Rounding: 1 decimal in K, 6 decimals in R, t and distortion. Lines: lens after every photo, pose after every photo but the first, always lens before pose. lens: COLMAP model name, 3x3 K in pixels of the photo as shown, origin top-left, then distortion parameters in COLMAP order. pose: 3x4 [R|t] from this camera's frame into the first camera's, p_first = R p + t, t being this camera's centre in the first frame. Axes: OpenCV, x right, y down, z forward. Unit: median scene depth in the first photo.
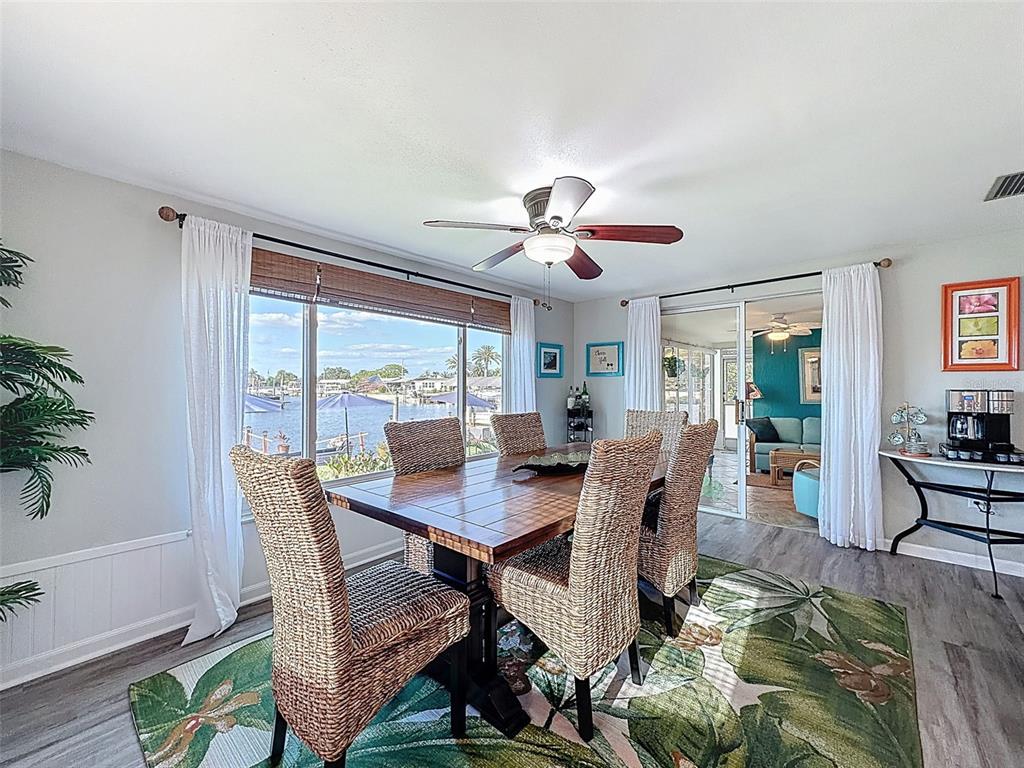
lens RADIAL K [[414.3, 0, 512.9], [0, 414.3, 378.5], [0, 0, 1]] dist [0.000086, 0.000338]
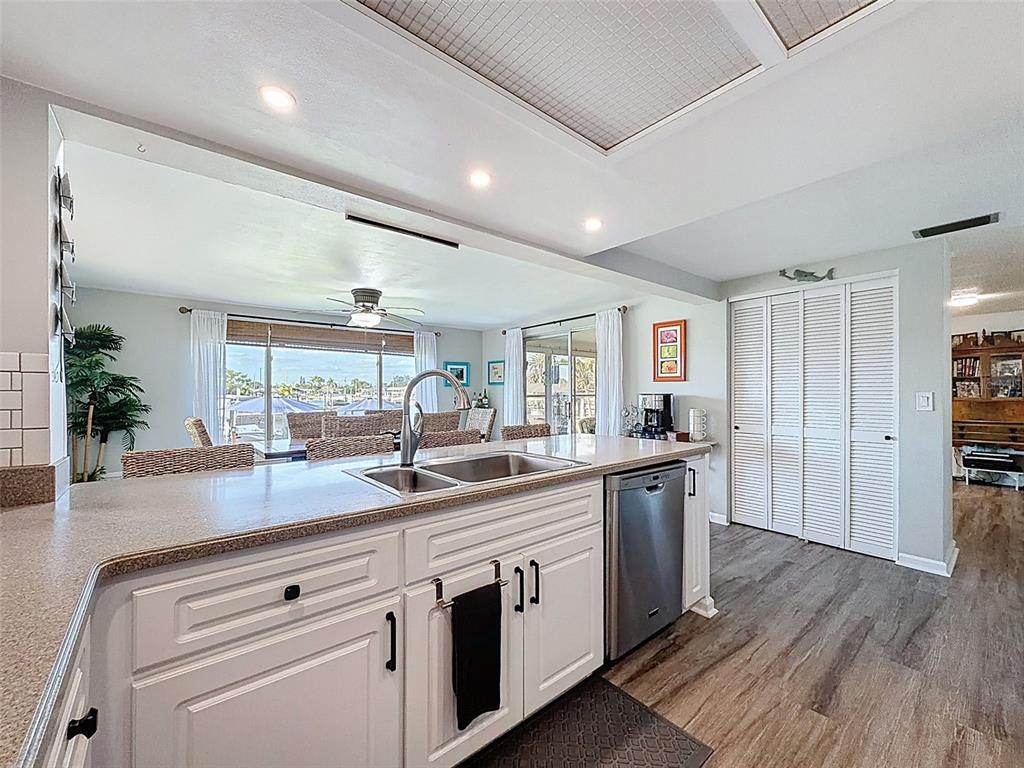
lens RADIAL K [[411.5, 0, 511.5], [0, 411.5, 387.6], [0, 0, 1]] dist [-0.001665, -0.000229]
pose [[0.989127, -0.006689, -0.146911, 0.758170], [0.007742, 0.999948, 0.006595, -0.009161], [0.146859, -0.007660, 0.989128, -0.552063]]
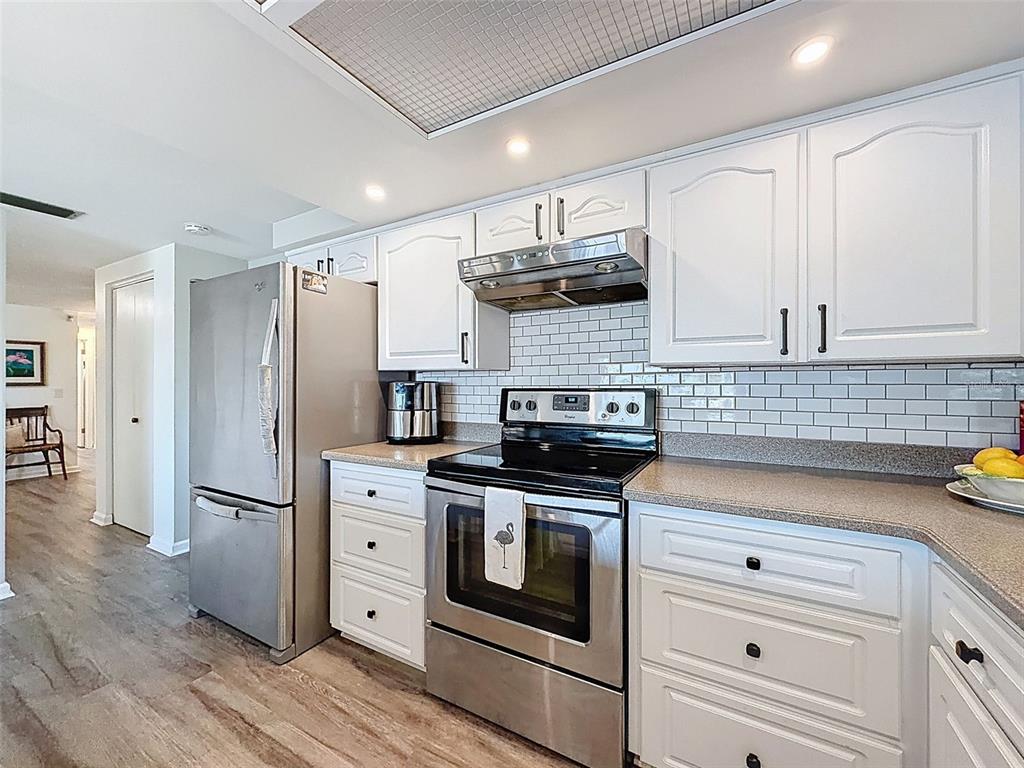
lens RADIAL K [[411.9, 0, 510.0], [0, 411.9, 380.8], [0, 0, 1]] dist [-0.000189, -0.000190]
pose [[-0.210241, -0.000487, 0.977649, 0.583588], [-0.009895, 0.999950, -0.001630, -0.005703], [-0.977599, -0.010016, -0.210235, -0.279477]]
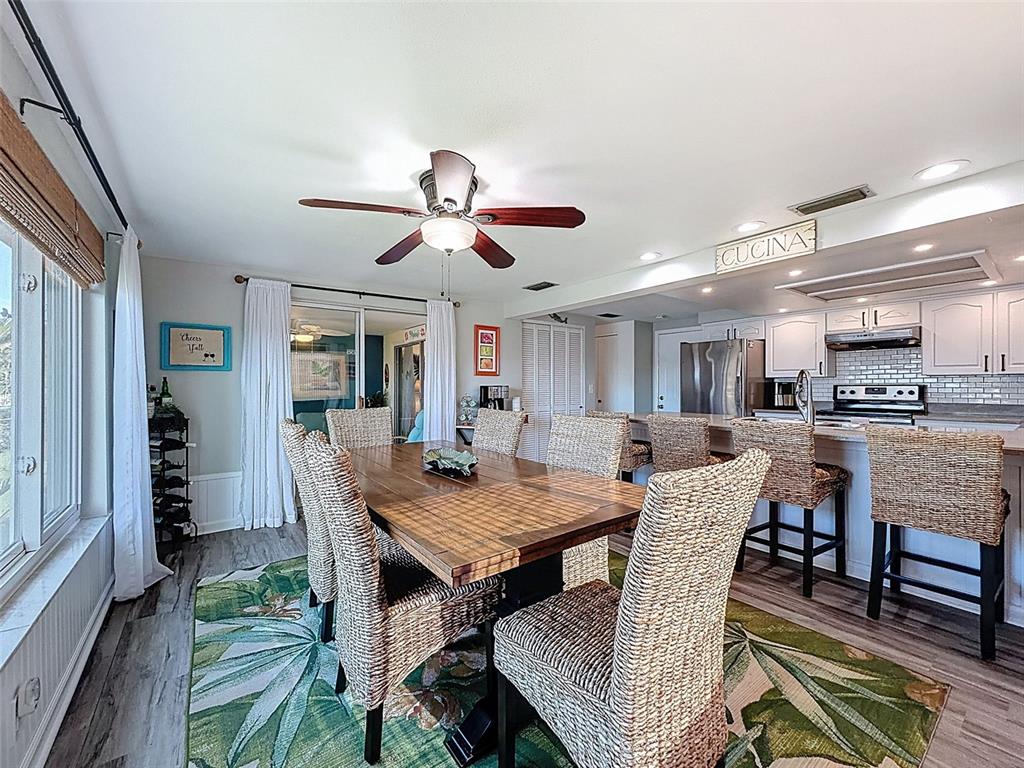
lens RADIAL K [[408.3, 0, 509.6], [0, 408.3, 384.6], [0, 0, 1]] dist [0.000905, -0.000040]
pose [[0.212142, 0.002248, 0.977236, -0.591618], [-0.011889, 0.999929, 0.000280, 0.019797], [-0.977166, -0.011677, 0.212154, 0.509142]]
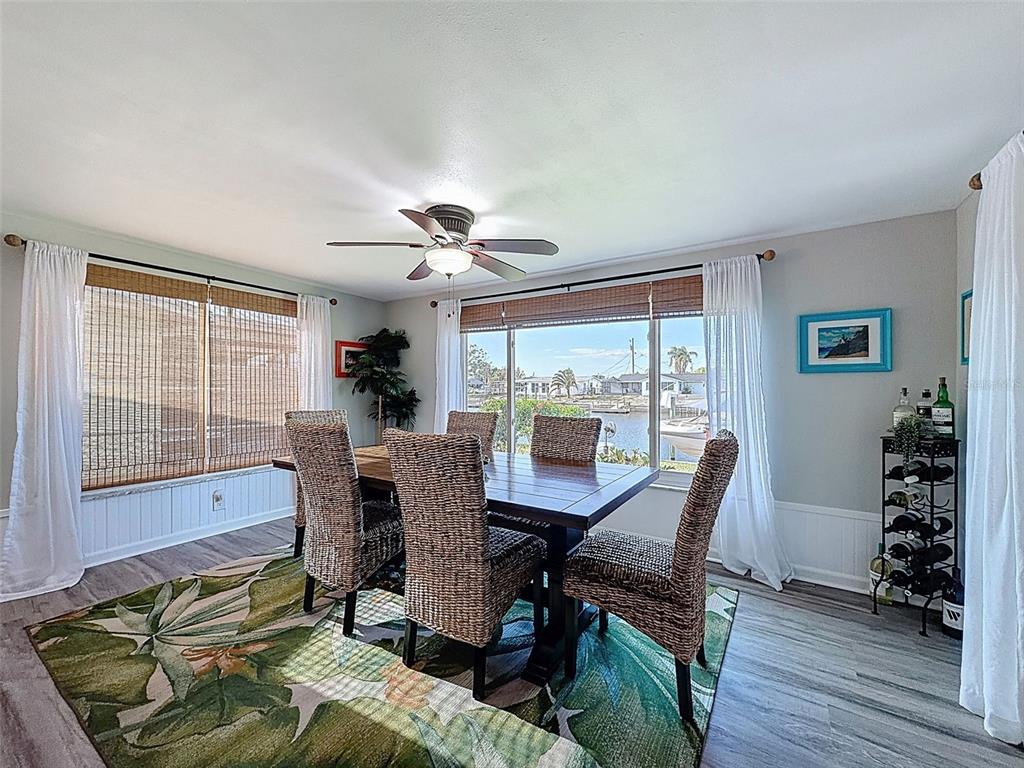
lens RADIAL K [[410.8, 0, 514.0], [0, 410.8, 382.6], [0, 0, 1]] dist [0.000287, 0.000131]
pose [[0.153981, -0.011437, -0.988008, 0.906433], [0.011179, 0.999889, -0.009832, 0.018788], [0.988011, -0.009531, 0.154091, 0.759886]]
